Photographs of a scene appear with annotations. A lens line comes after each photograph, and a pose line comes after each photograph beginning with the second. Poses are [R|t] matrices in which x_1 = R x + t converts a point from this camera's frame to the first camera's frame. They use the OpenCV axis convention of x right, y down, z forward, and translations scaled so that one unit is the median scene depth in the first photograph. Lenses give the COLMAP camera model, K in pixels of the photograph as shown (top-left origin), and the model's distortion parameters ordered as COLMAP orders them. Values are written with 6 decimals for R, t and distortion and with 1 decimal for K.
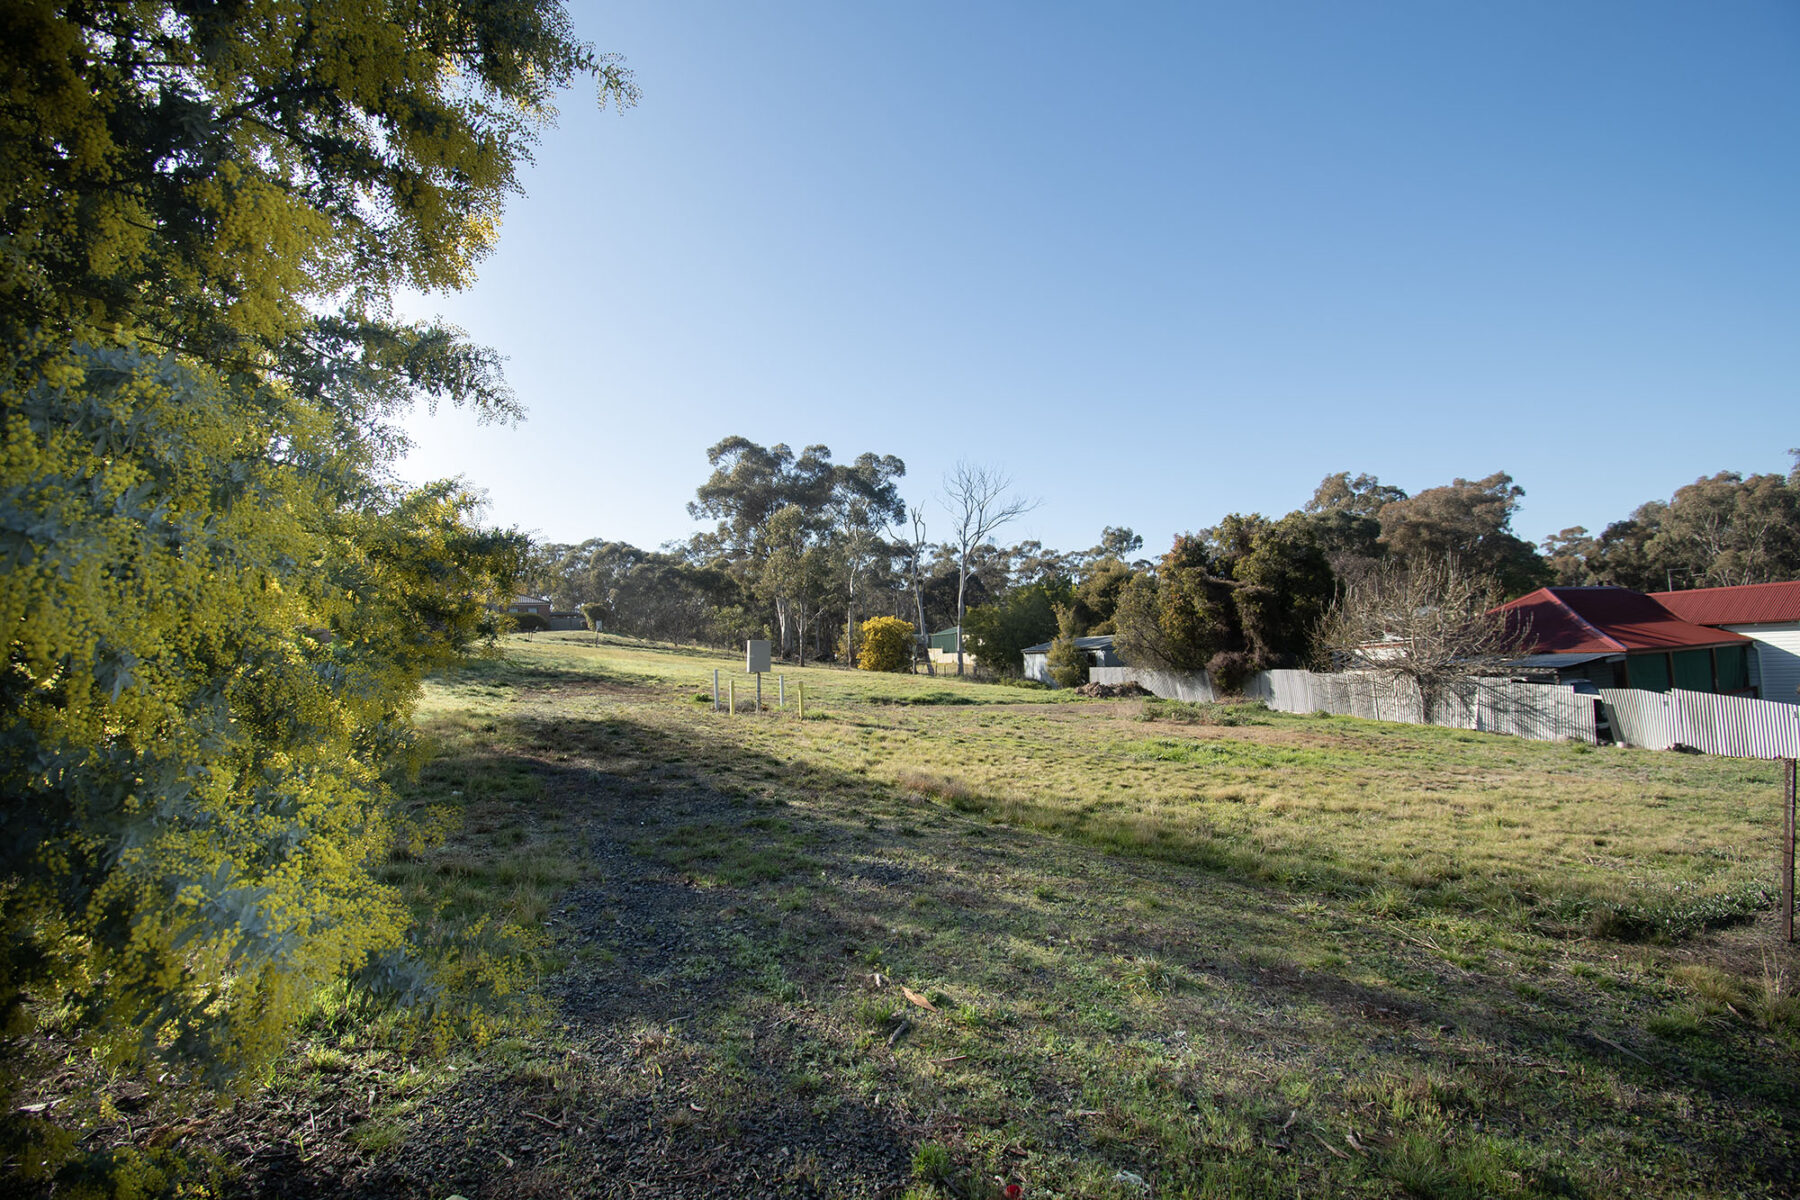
lens RADIAL K [[795.7, 0, 912.3], [0, 795.7, 619.3], [0, 0, 1]] dist [0.011645, -0.019555]
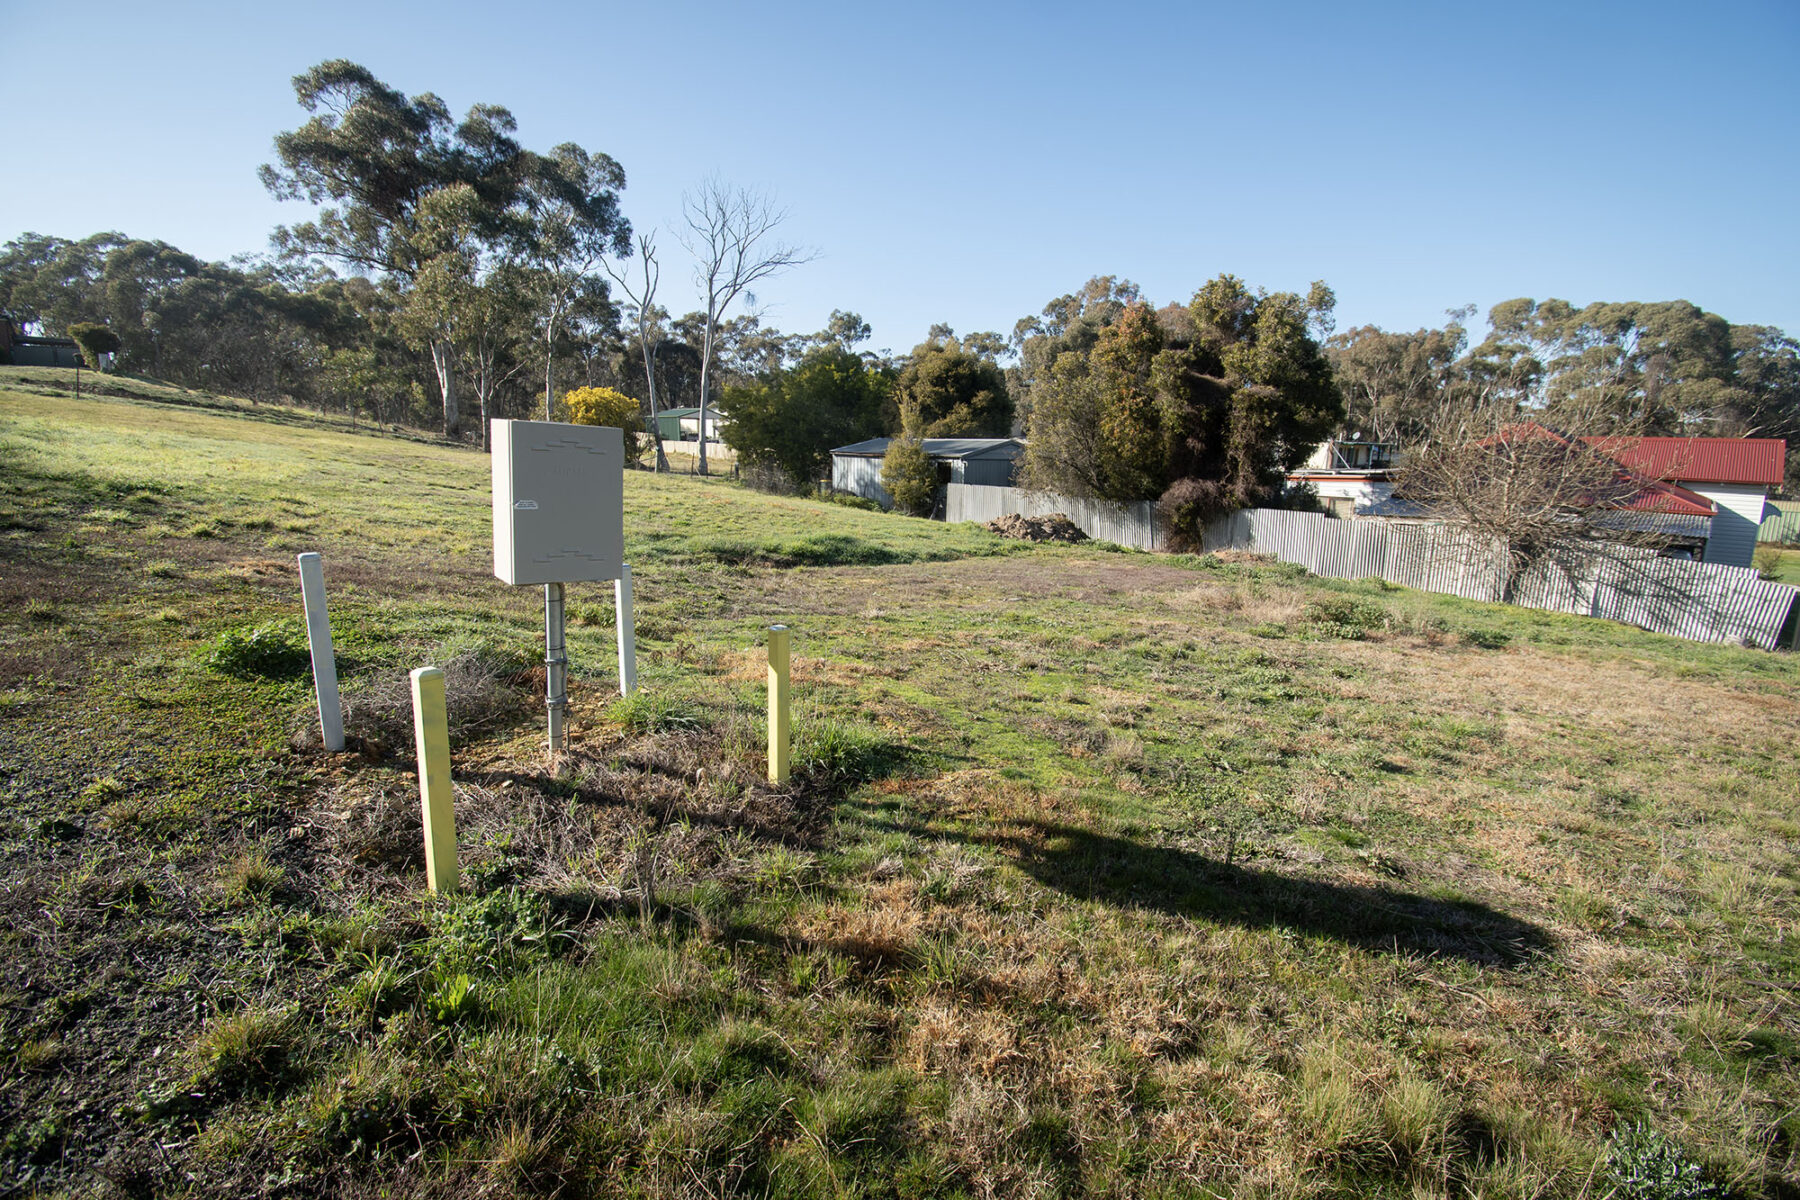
lens RADIAL K [[795.7, 0, 908.7], [0, 795.7, 597.8], [0, 0, 1]] dist [0.011645, -0.019555]
pose [[0.929128, -0.005893, 0.369712, -0.047089], [-0.079448, 0.973338, 0.215176, 0.005477], [-0.361123, -0.229299, 0.903887, 0.201144]]
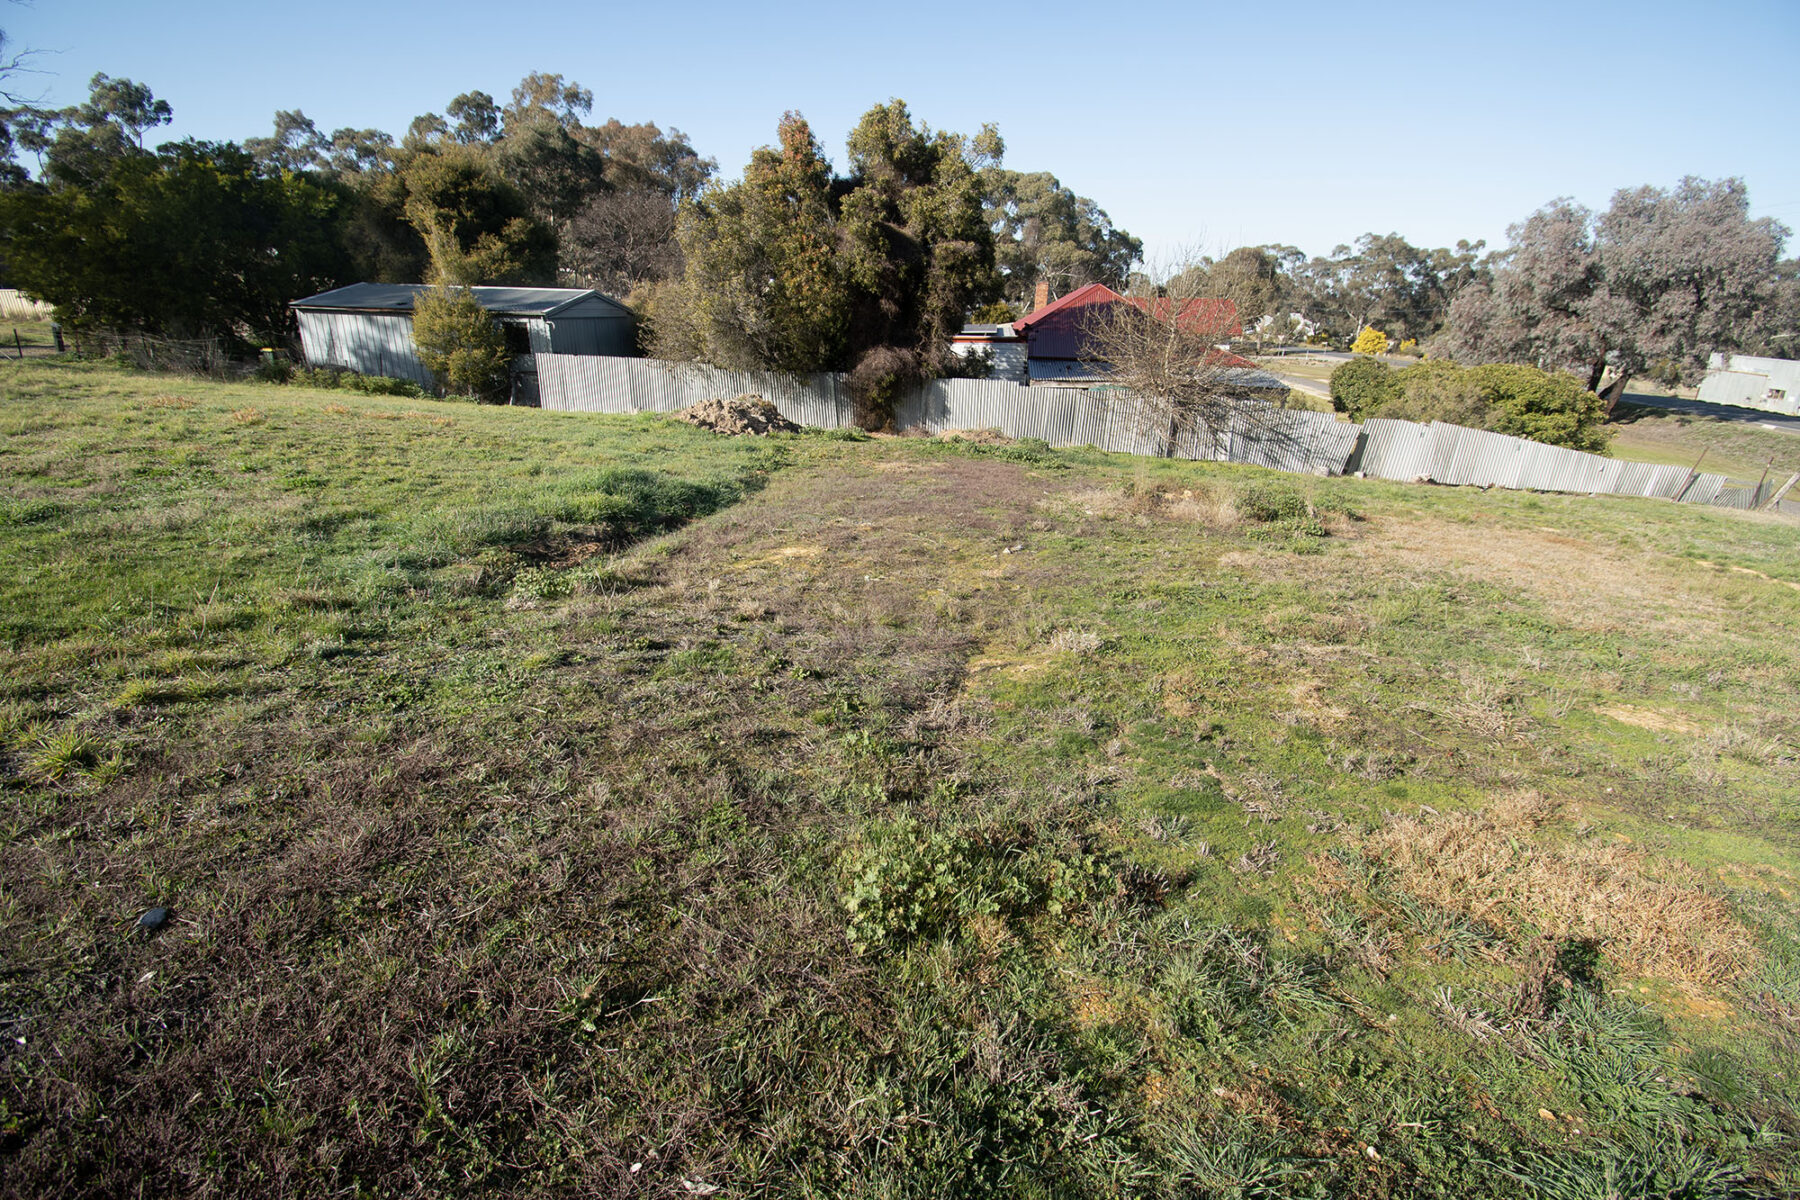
lens RADIAL K [[795.7, 0, 912.1], [0, 795.7, 596.0], [0, 0, 1]] dist [0.011645, -0.019555]
pose [[0.502901, -0.240610, 0.830179, -0.078433], [-0.096914, 0.938720, 0.330776, 0.007384], [-0.858894, -0.246804, 0.448764, 0.304615]]
